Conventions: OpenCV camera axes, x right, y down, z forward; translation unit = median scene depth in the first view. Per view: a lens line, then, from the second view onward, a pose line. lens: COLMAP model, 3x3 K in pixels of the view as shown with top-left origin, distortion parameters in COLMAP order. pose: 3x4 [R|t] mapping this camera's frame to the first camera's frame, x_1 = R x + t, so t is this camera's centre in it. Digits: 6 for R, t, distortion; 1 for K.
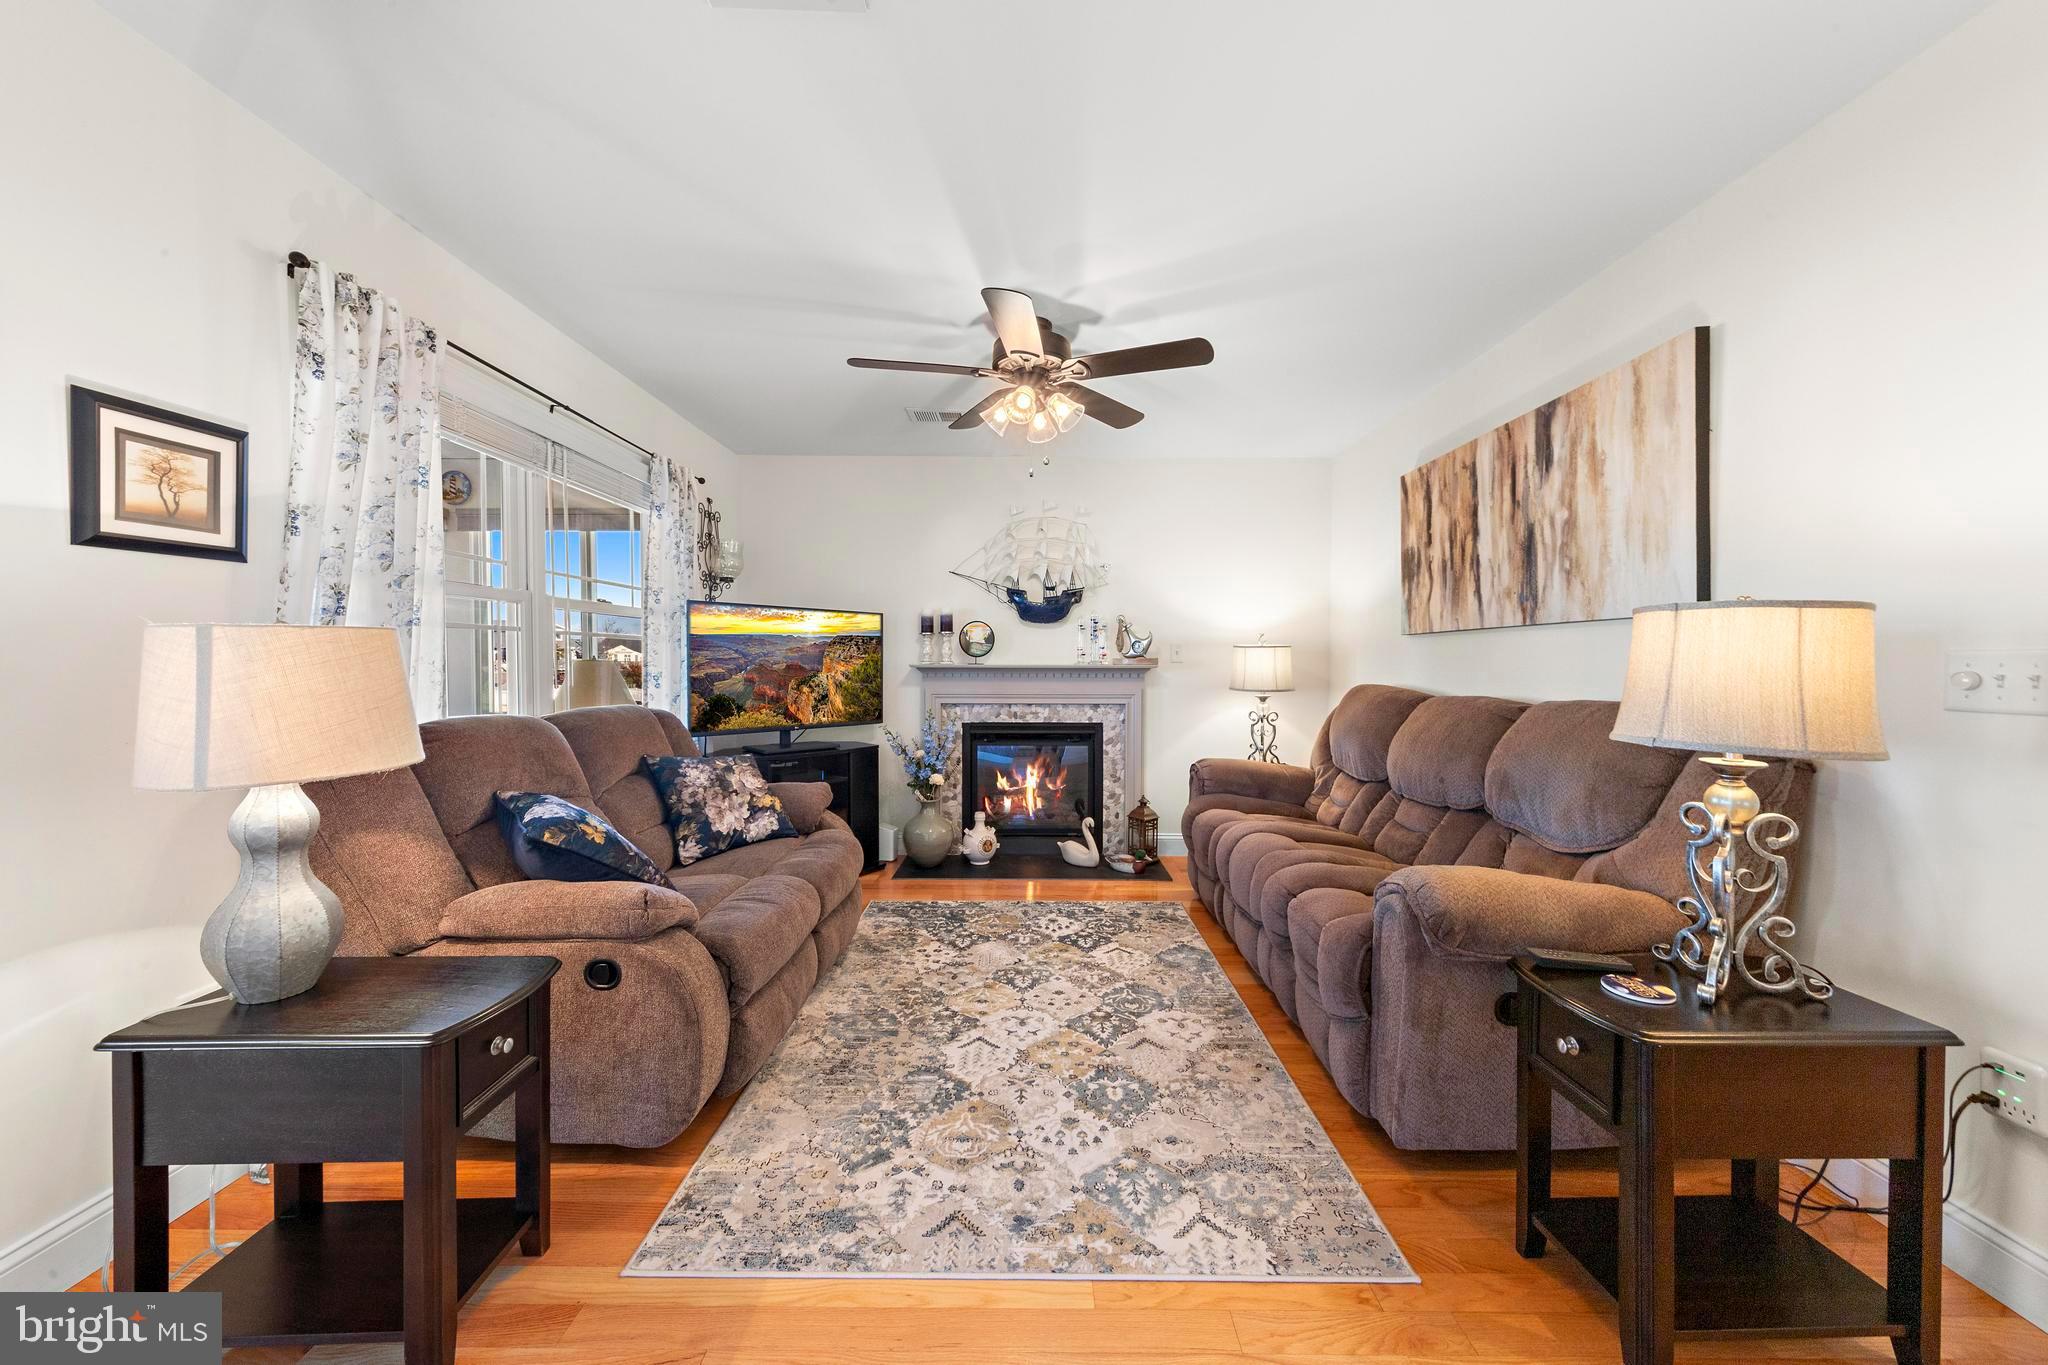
lens RADIAL K [[715.2, 0, 1023.6], [0, 715.2, 675.7], [0, 0, 1]] dist [0.001859, -0.000114]
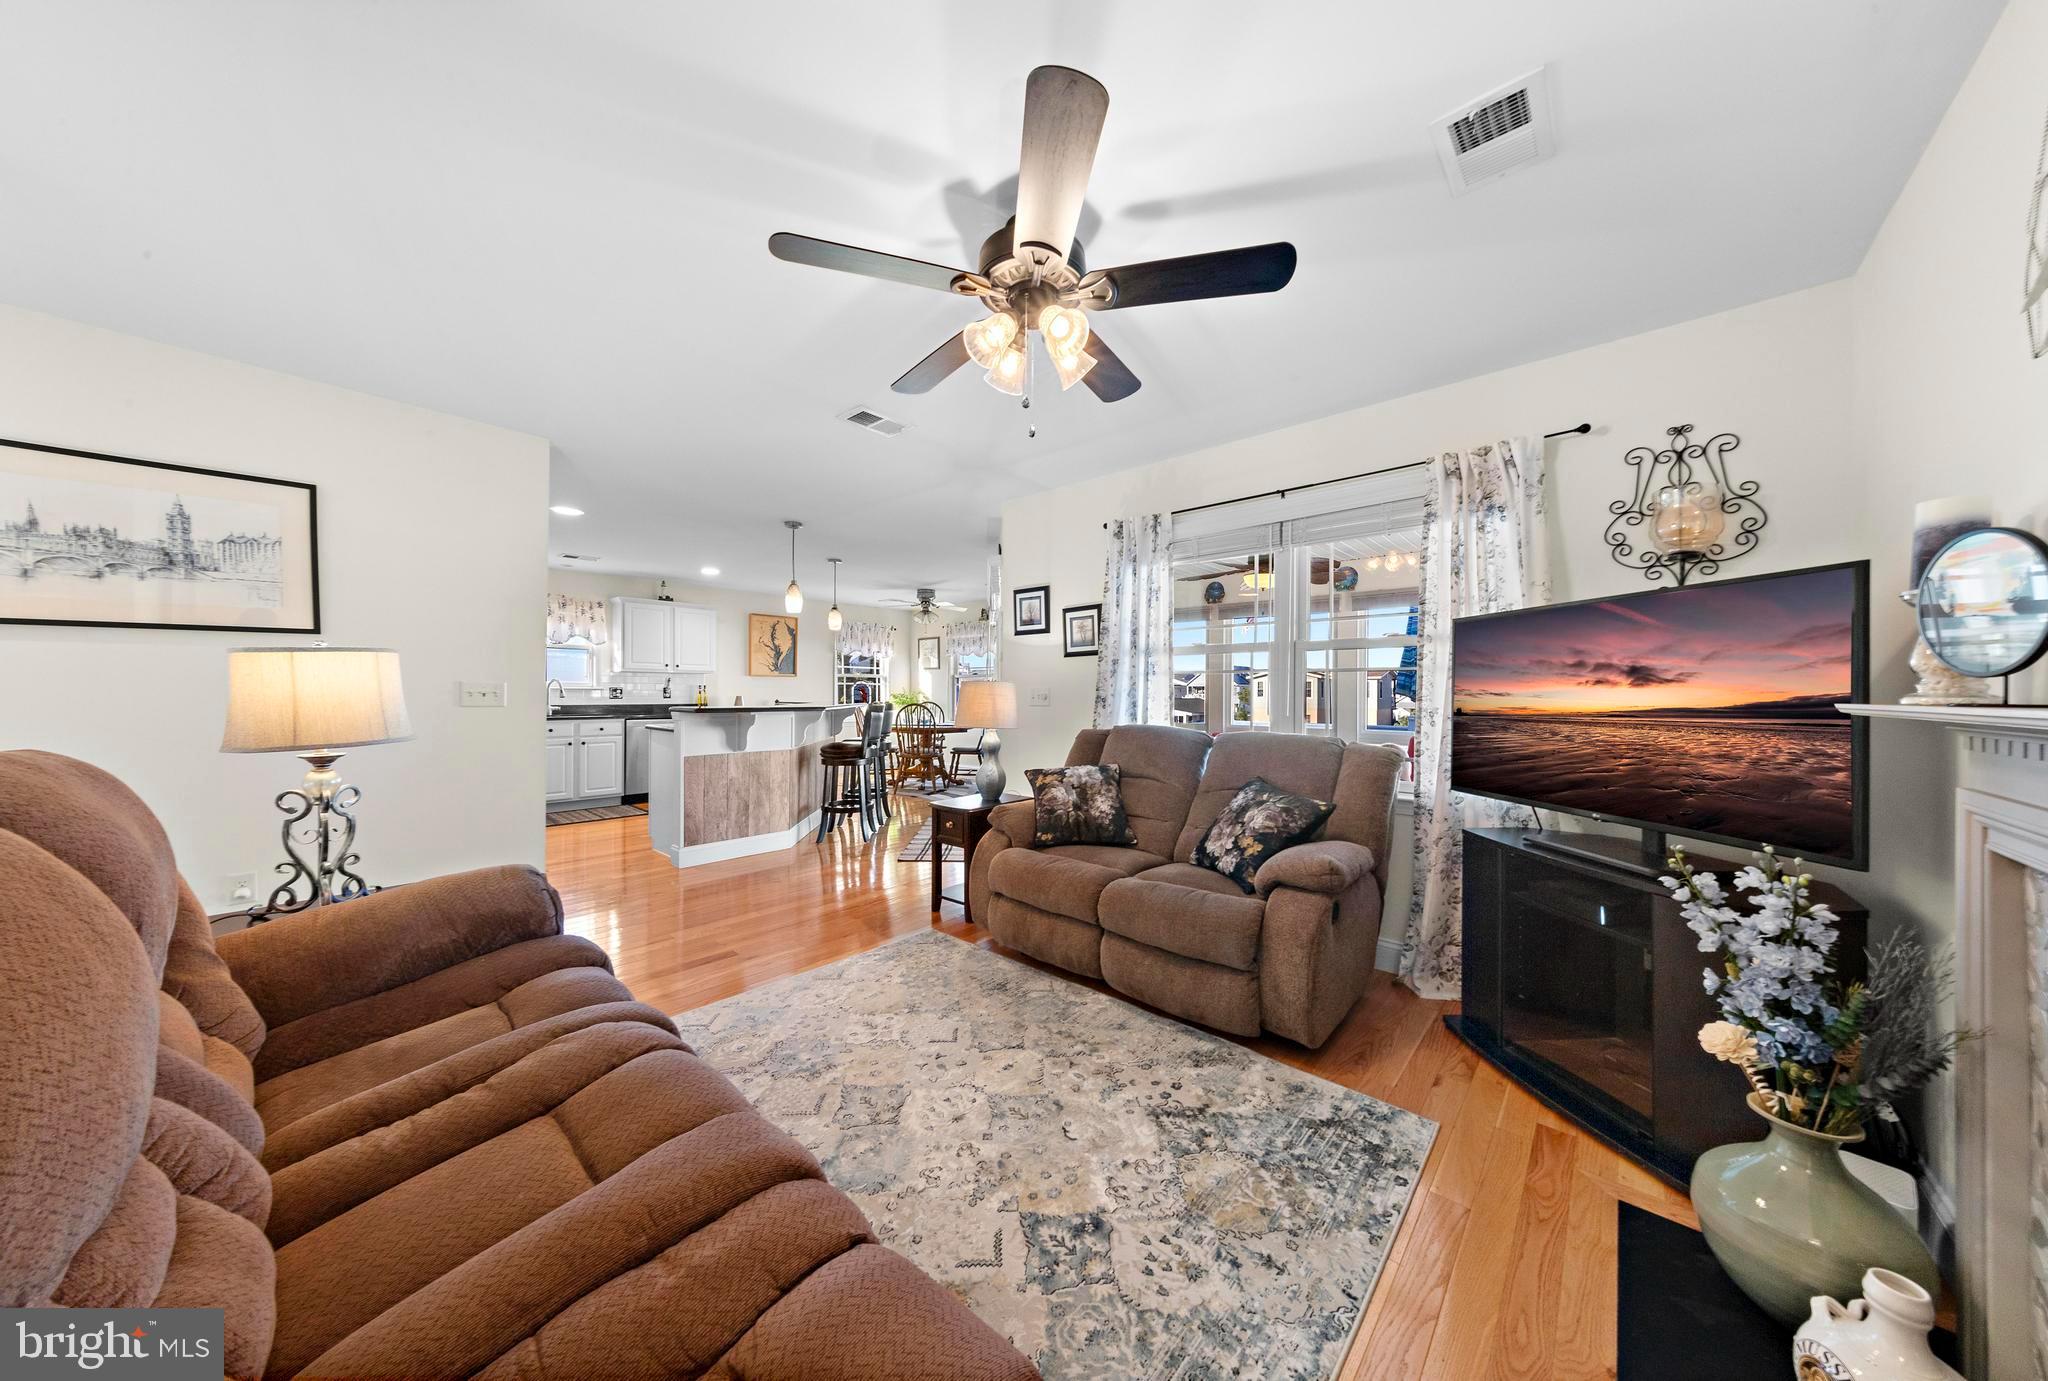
lens RADIAL K [[647.2, 0, 1018.9], [0, 647.2, 692.7], [0, 0, 1]] dist [0.000881, 0.000014]
pose [[-0.666239, -0.007841, -0.745697, 0.487309], [-0.022419, 0.999703, 0.009519, -0.022864], [0.745401, 0.023060, -0.666217, 1.375771]]
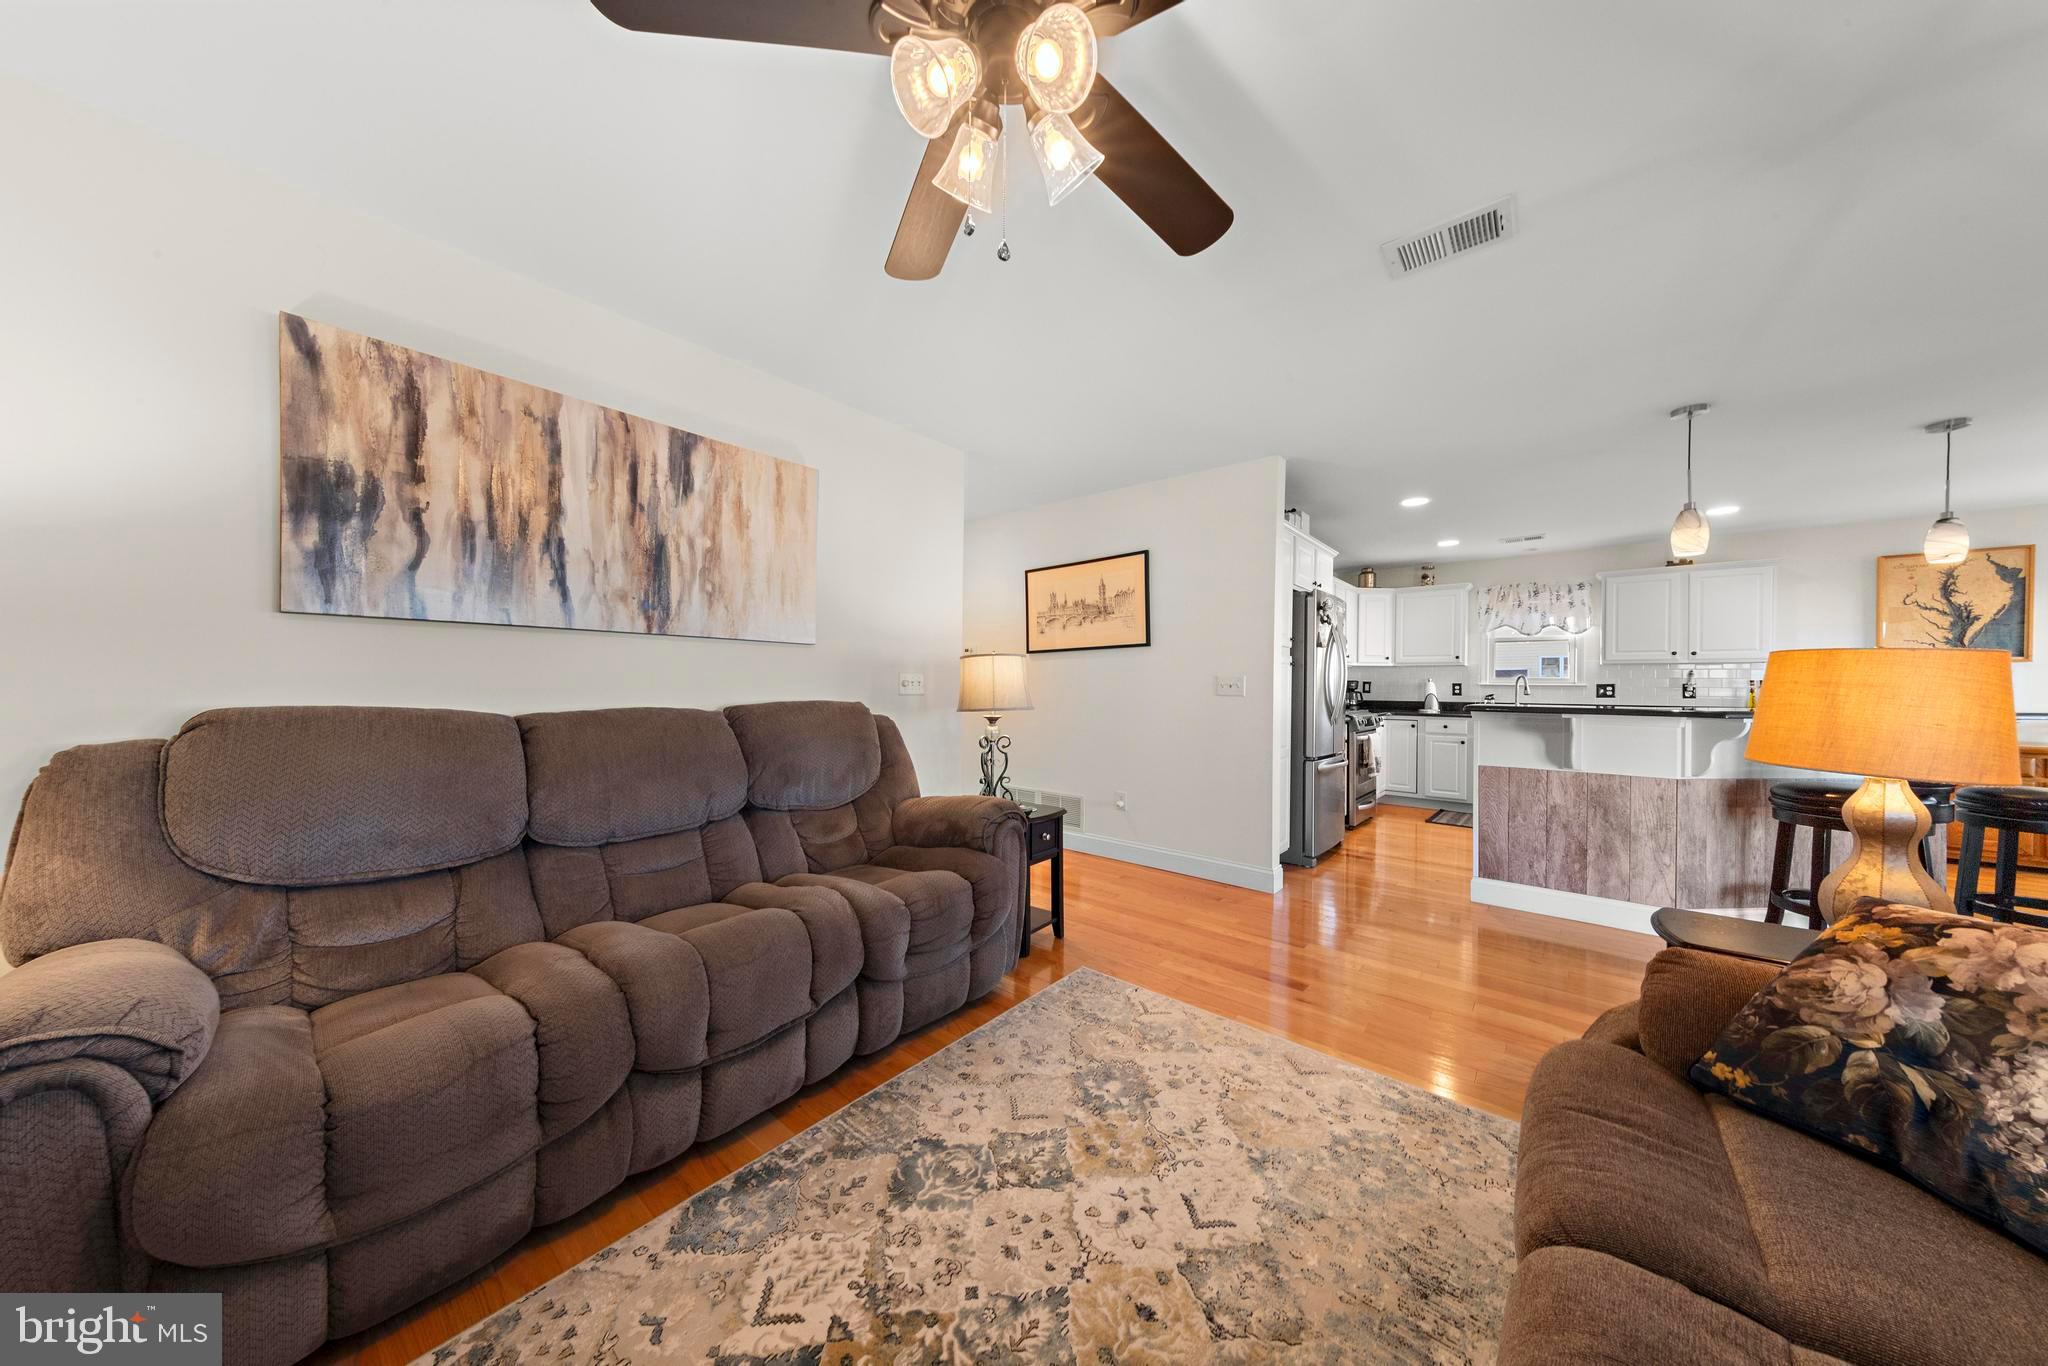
lens RADIAL K [[640.4, 0, 1031.3], [0, 640.4, 687.3], [0, 0, 1]] dist [0.007481, -0.000072]
pose [[-0.778093, -0.013070, 0.628013, -0.253610], [-0.000488, 0.999796, 0.020202, -0.013067], [-0.628148, 0.015412, -0.777941, 1.261141]]
